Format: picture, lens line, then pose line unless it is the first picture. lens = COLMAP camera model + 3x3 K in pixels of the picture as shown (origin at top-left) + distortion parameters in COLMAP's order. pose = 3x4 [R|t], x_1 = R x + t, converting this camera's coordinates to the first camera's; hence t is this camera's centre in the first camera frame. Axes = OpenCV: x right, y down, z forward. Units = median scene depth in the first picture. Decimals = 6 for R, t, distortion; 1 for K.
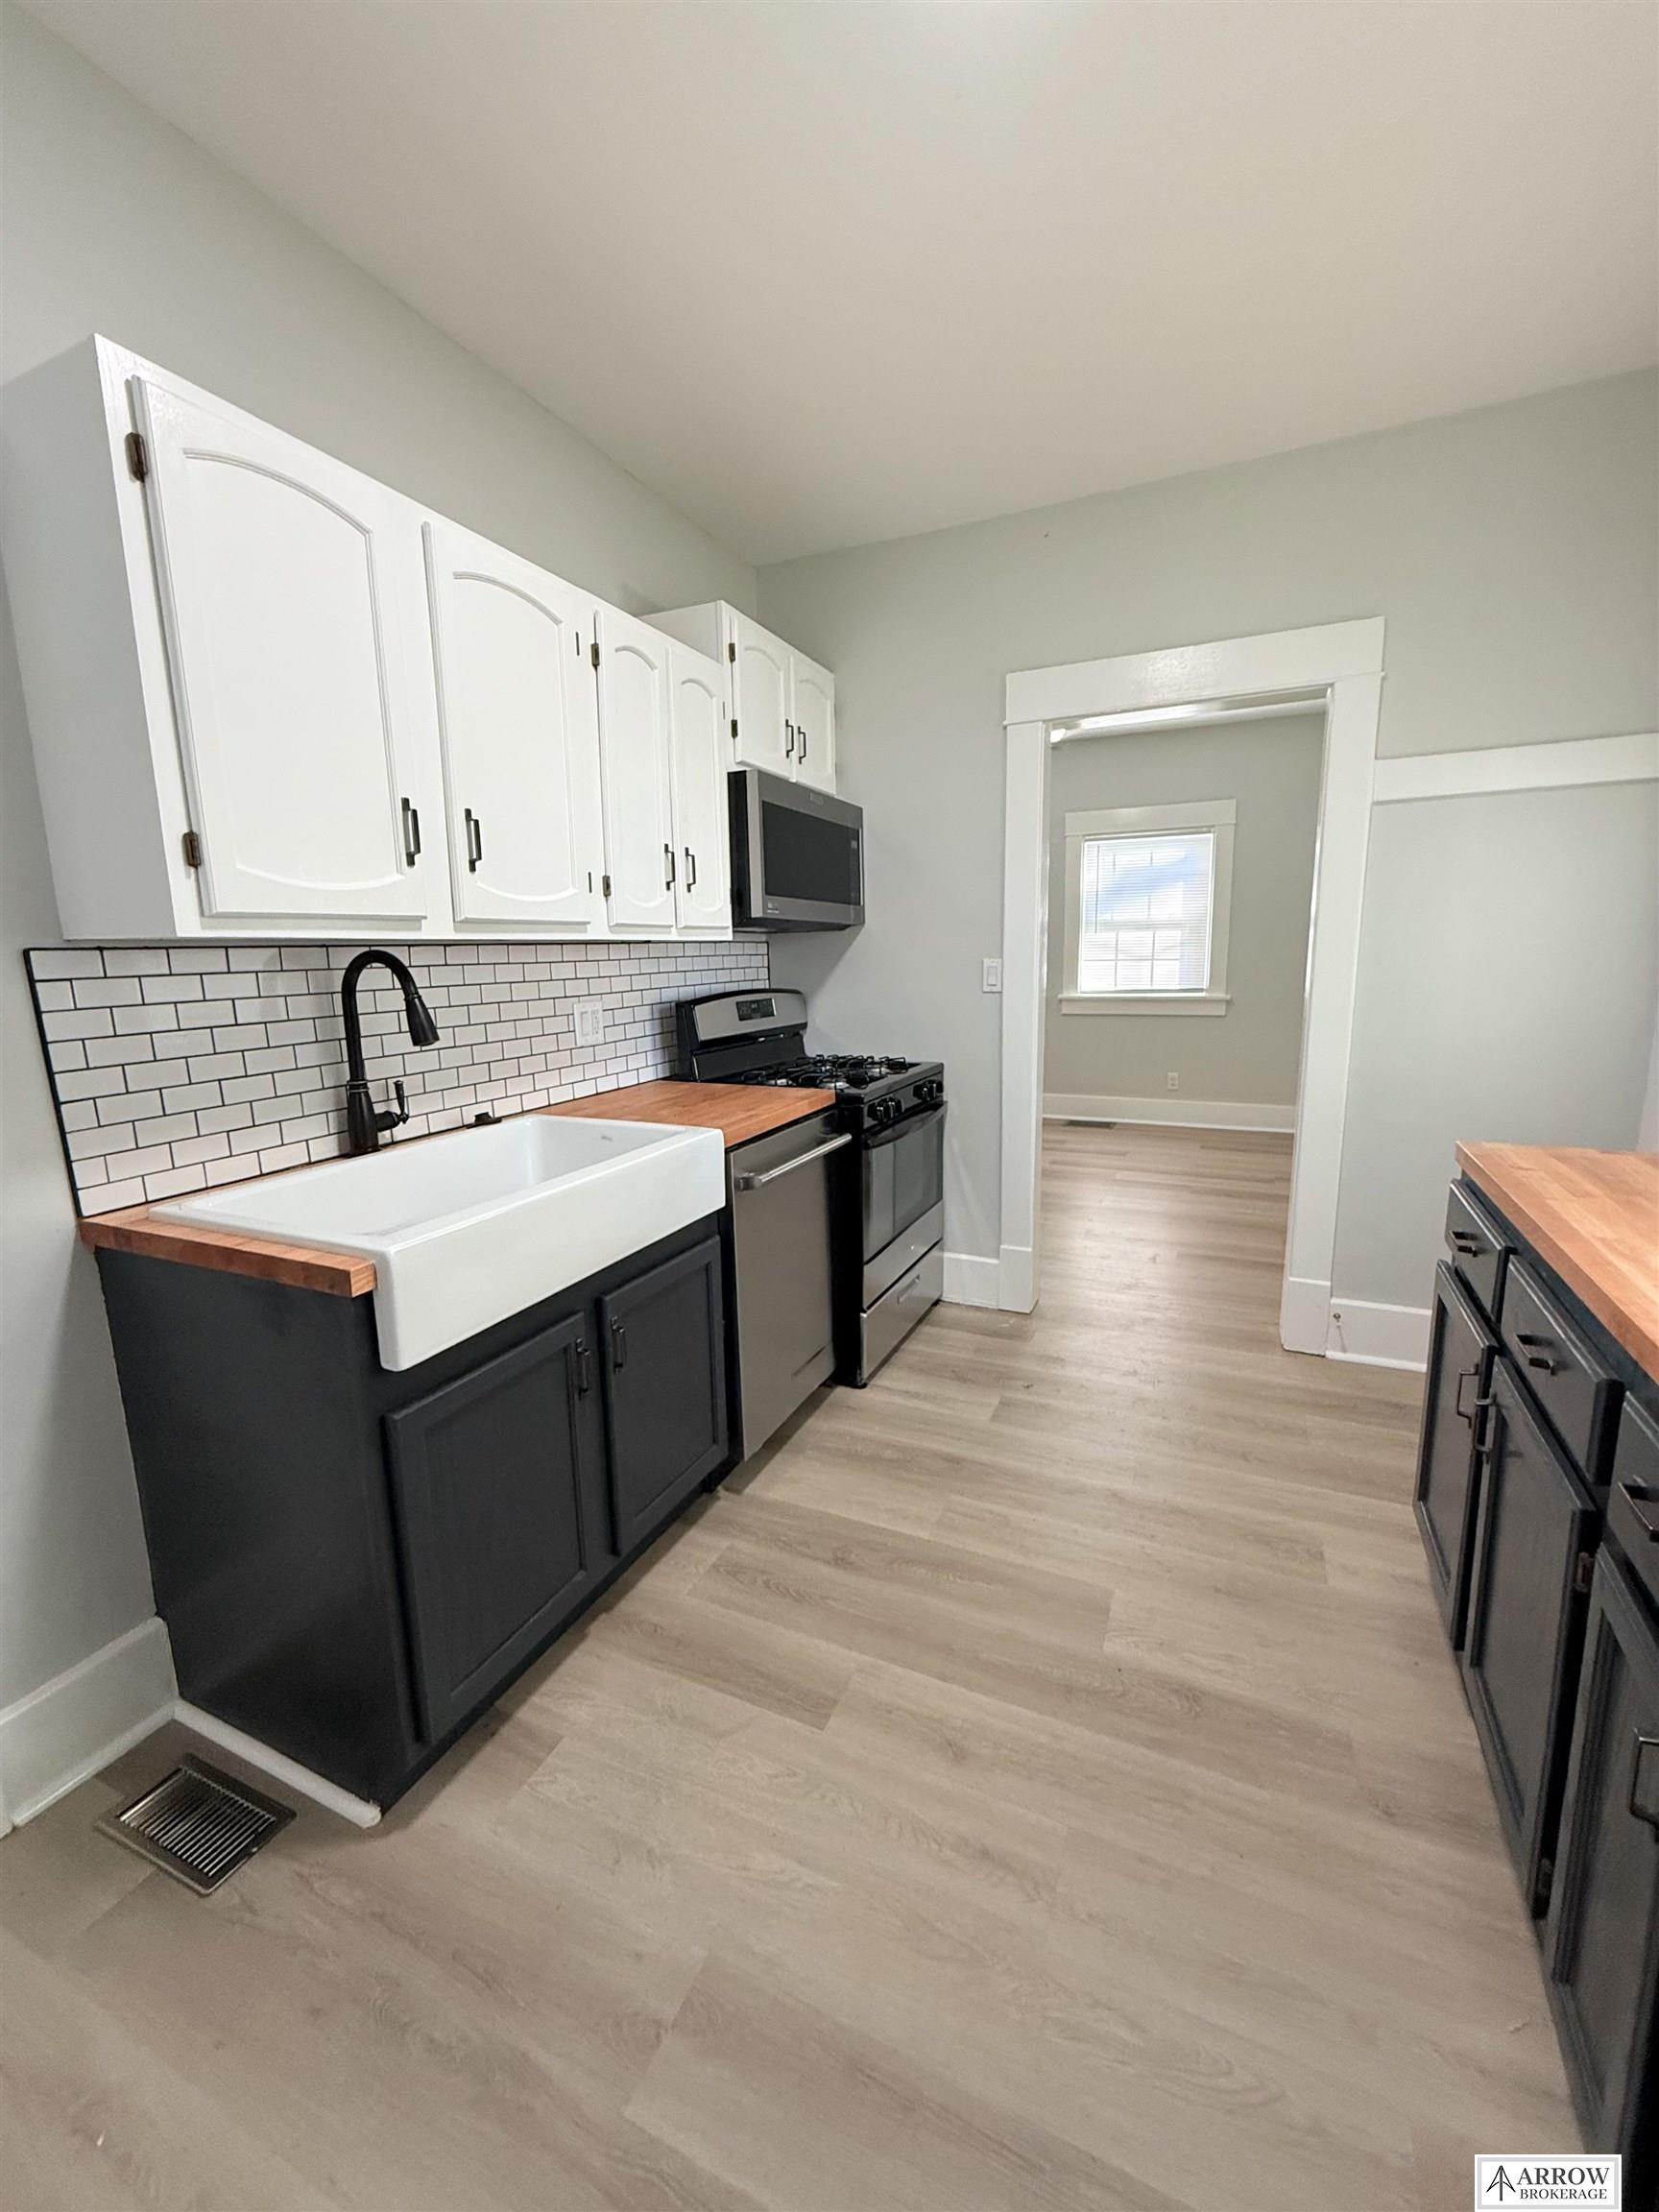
lens RADIAL K [[884.3, 0, 829.5], [0, 884.3, 1106.0], [0, 0, 1]] dist [-0.000235, -0.000153]
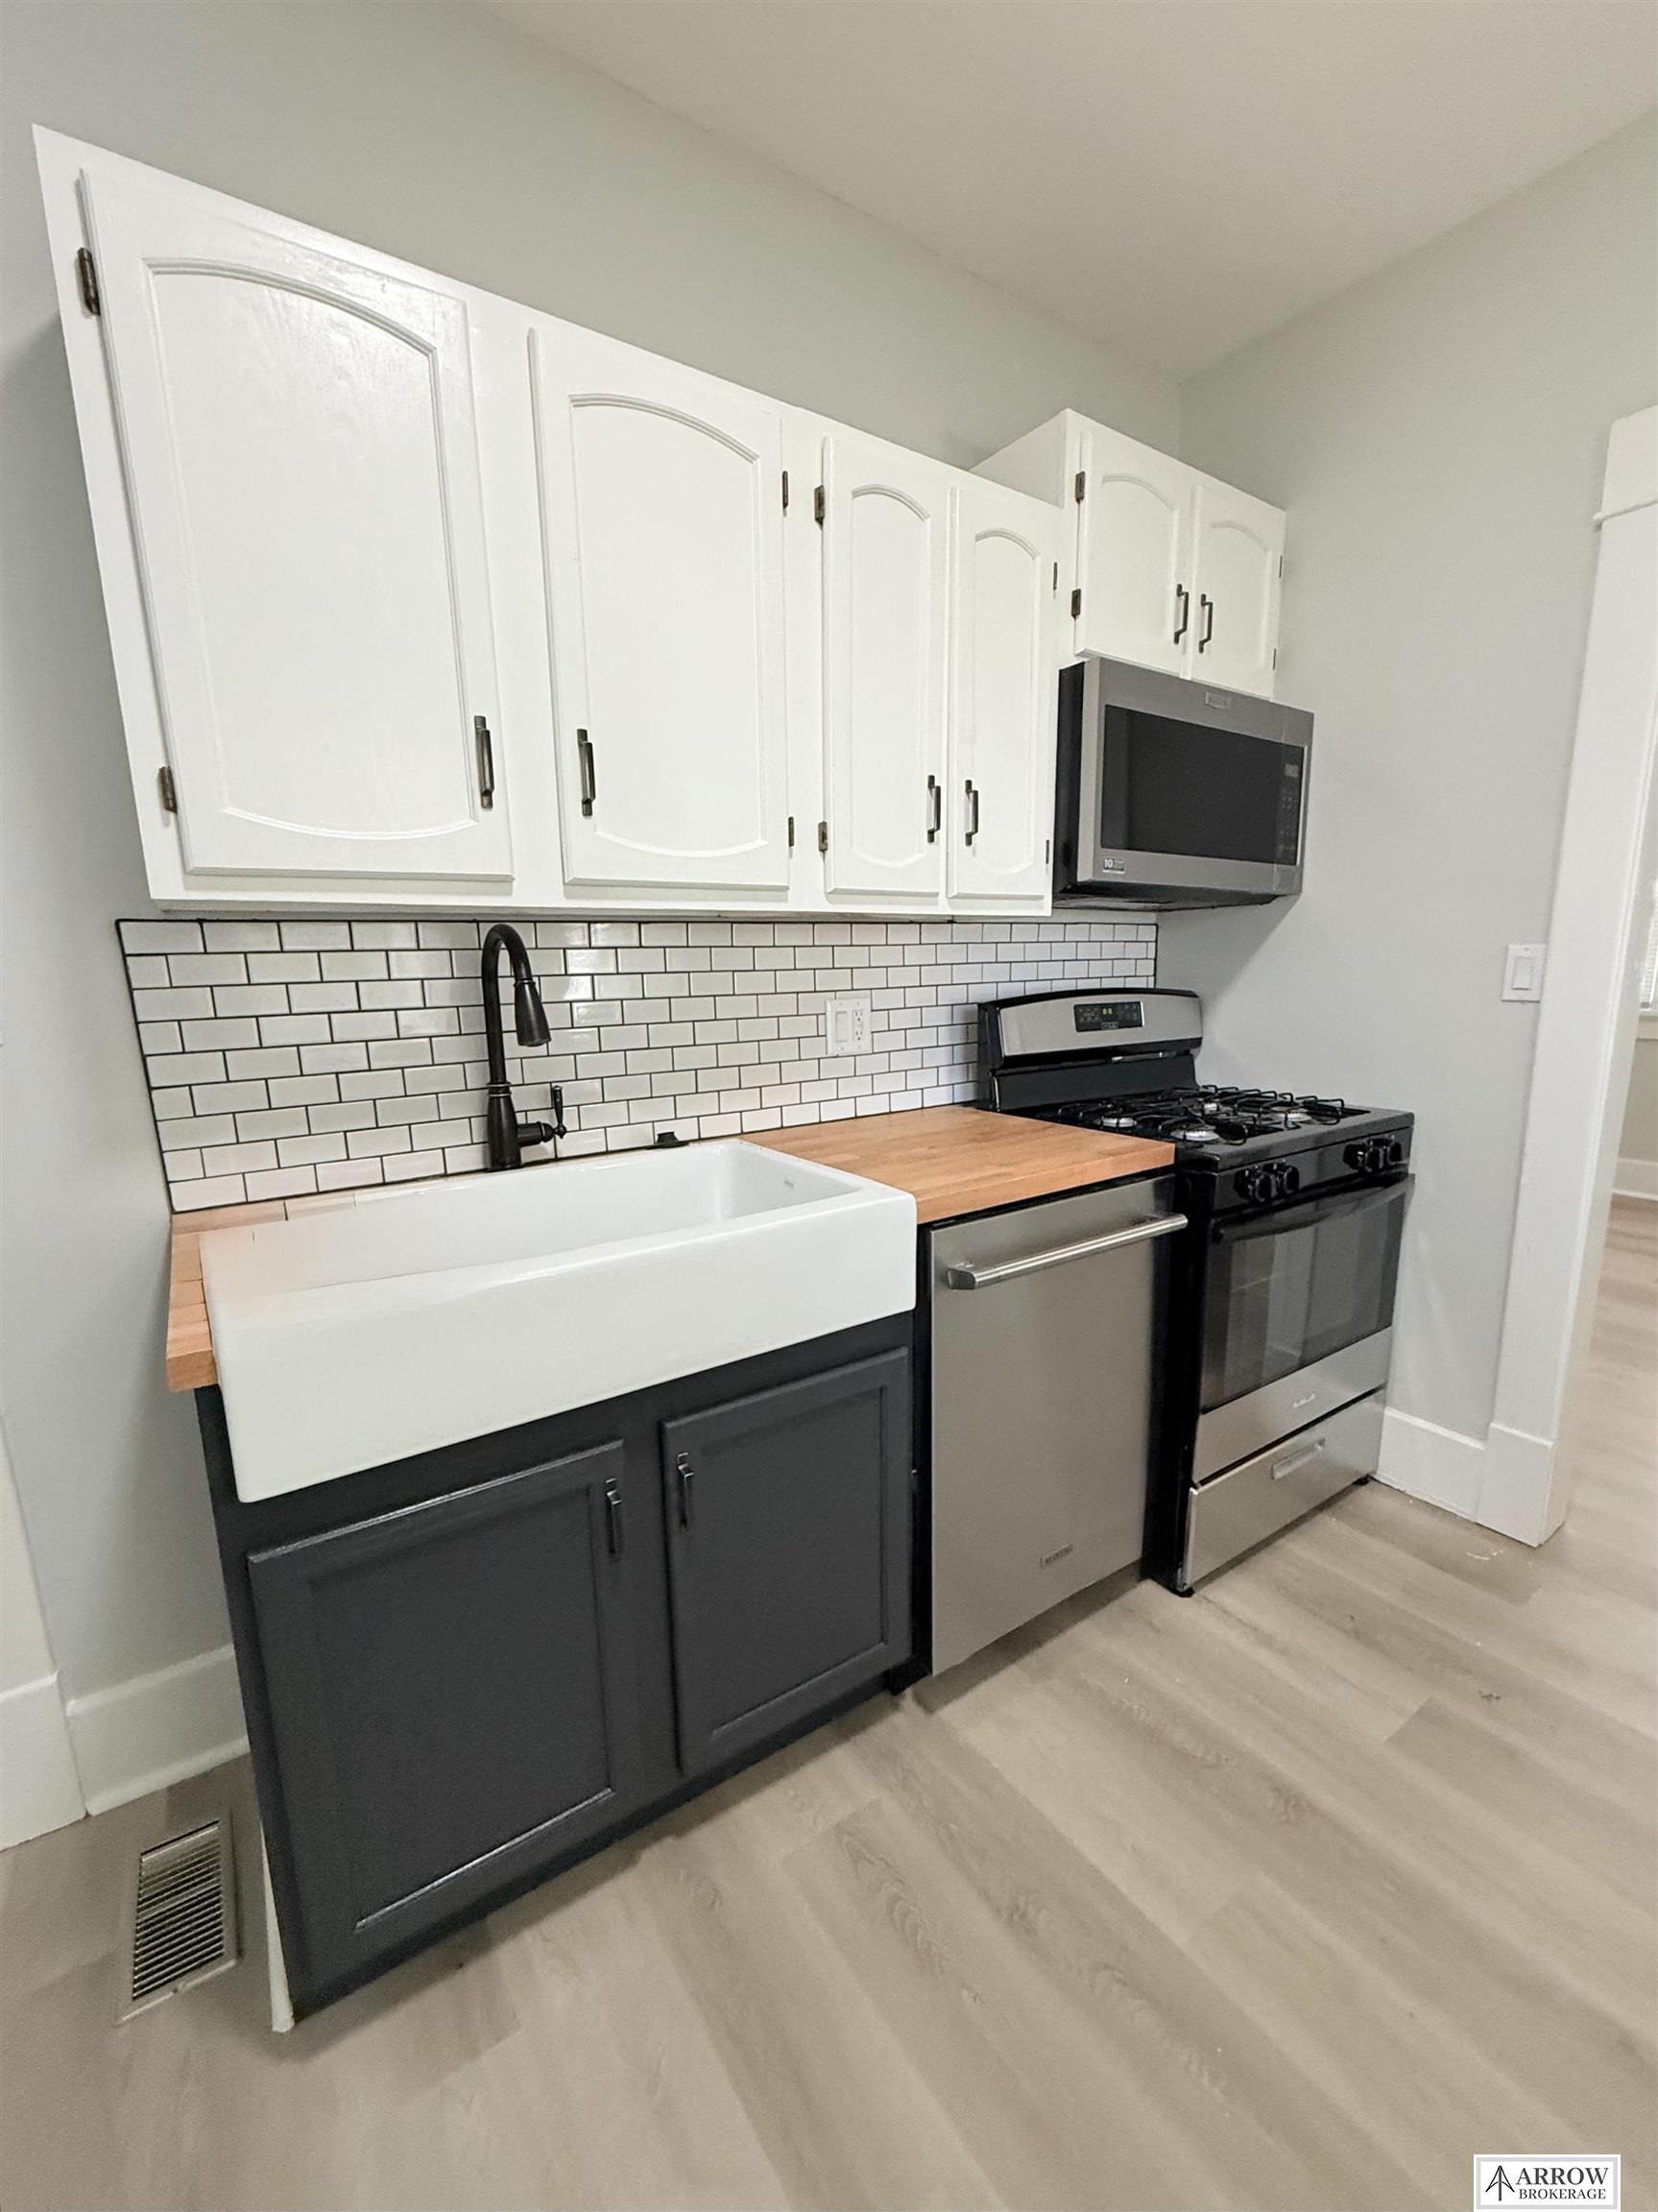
lens RADIAL K [[912.9, 0, 833.1], [0, 912.9, 1137.8], [0, 0, 1]] dist [-0.000984, -0.000320]
pose [[0.858756, 0.101029, -0.502325, 0.146023], [-0.087642, 0.994883, 0.050266, -0.039783], [0.504833, 0.000858, 0.863216, 0.340398]]
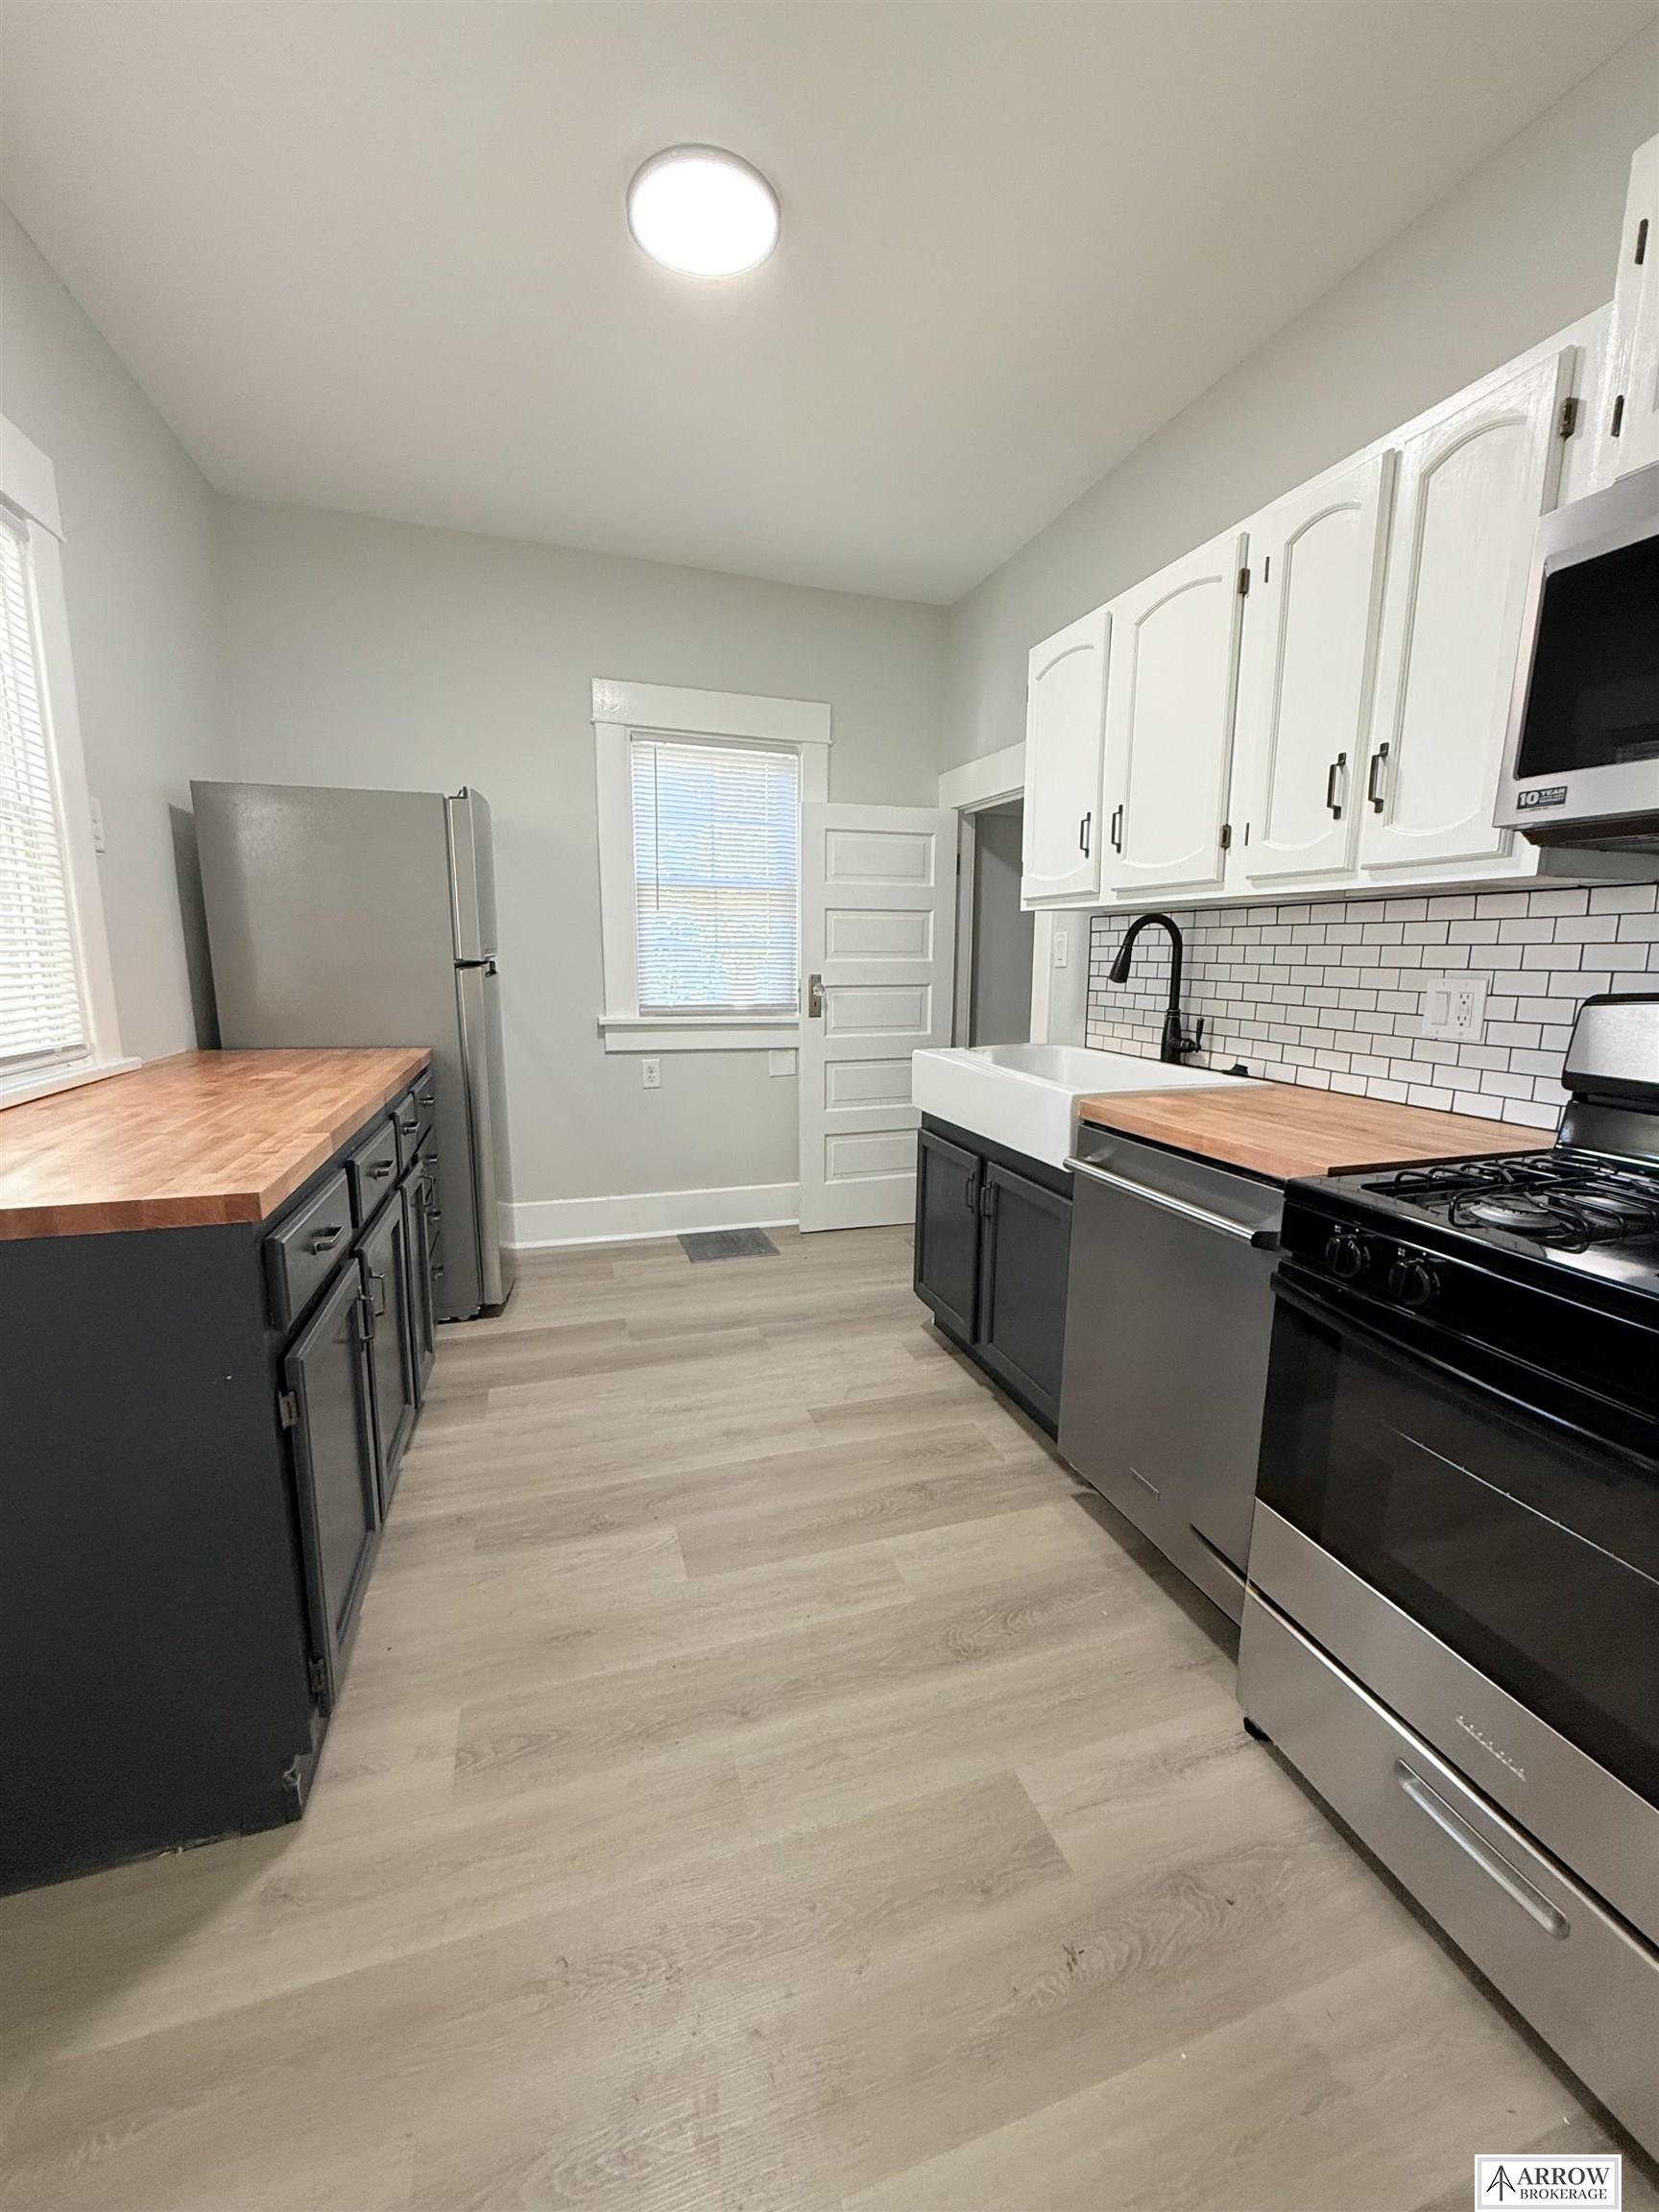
lens RADIAL K [[874.8, 0, 829.5], [0, 874.8, 1106.0], [0, 0, 1]] dist [0.035767, -0.000072]
pose [[-0.730382, 0.135059, -0.669553, 0.649331], [-0.115006, 0.941944, 0.315459, -0.211764], [0.673287, 0.307408, -0.672447, 1.318864]]
